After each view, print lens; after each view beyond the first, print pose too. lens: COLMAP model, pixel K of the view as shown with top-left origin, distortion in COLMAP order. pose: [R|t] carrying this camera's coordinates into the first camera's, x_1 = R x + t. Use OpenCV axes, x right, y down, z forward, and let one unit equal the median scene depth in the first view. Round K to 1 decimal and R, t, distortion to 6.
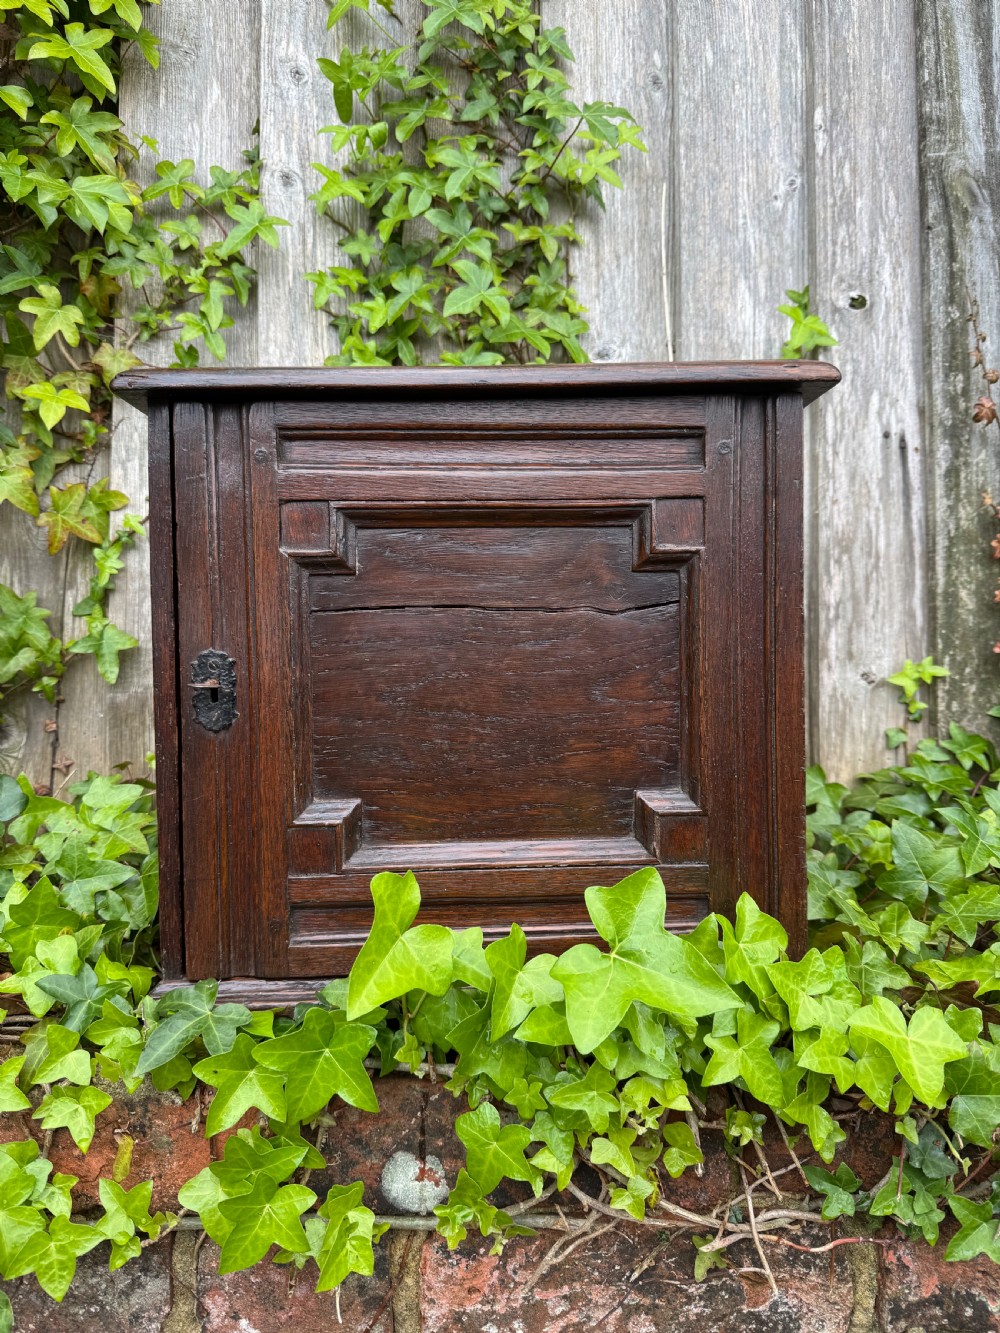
lens RADIAL K [[959.5, 0, 497.0], [0, 959.5, 669.1], [0, 0, 1]] dist [-0.022920, -0.000575]
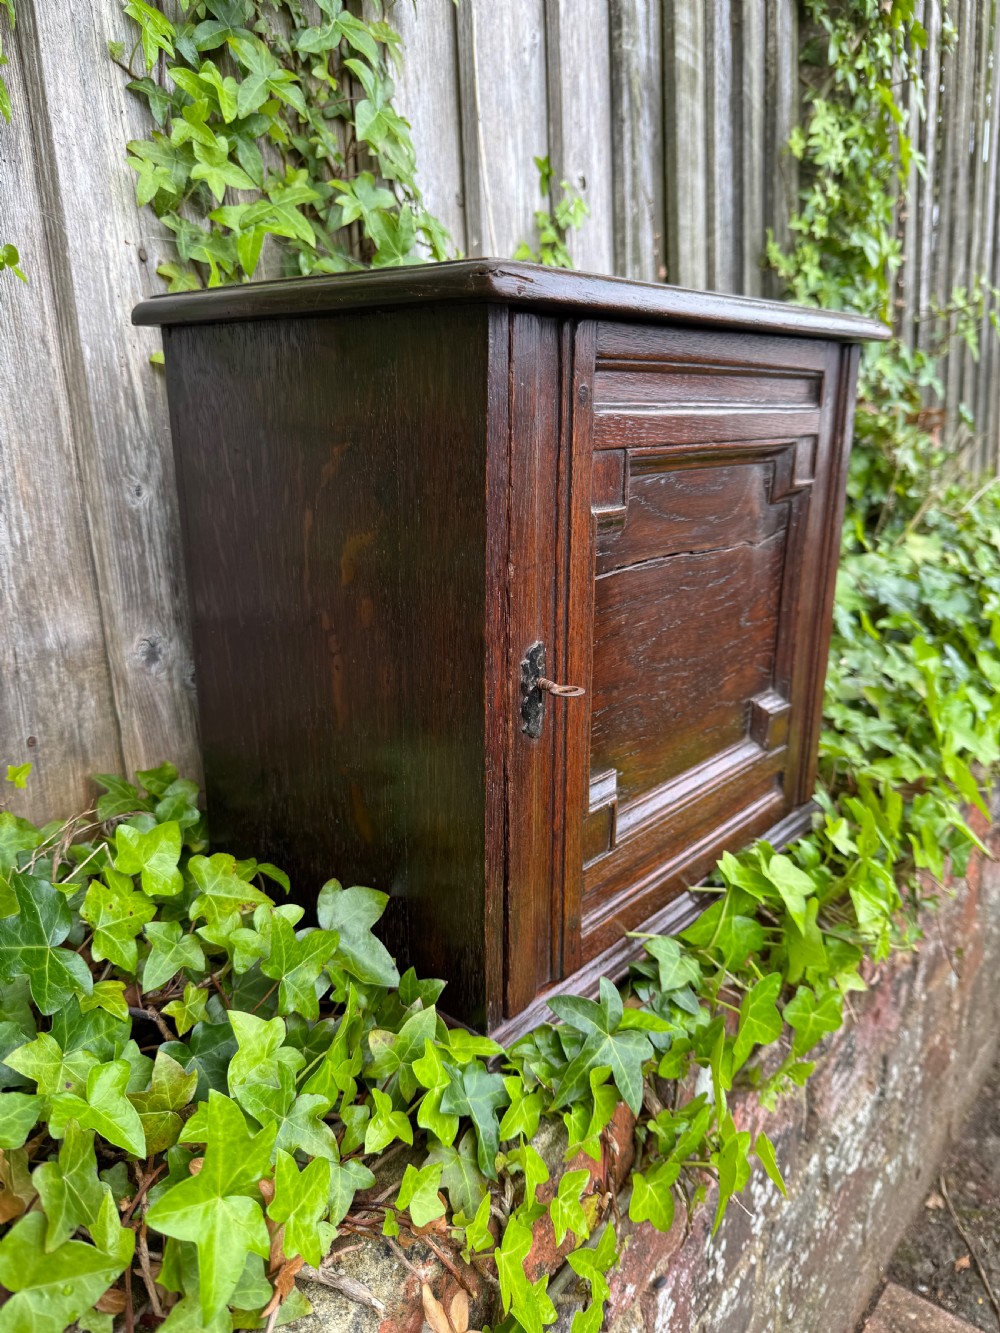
lens RADIAL K [[959.5, 0, 459.1], [0, 959.5, 666.1], [0, 0, 1]] dist [-0.022920, -0.000575]
pose [[0.672466, -0.186770, 0.716175, -0.870046], [0.016208, 0.971121, 0.238038, -0.182444], [-0.739950, -0.148464, 0.656073, 0.502191]]
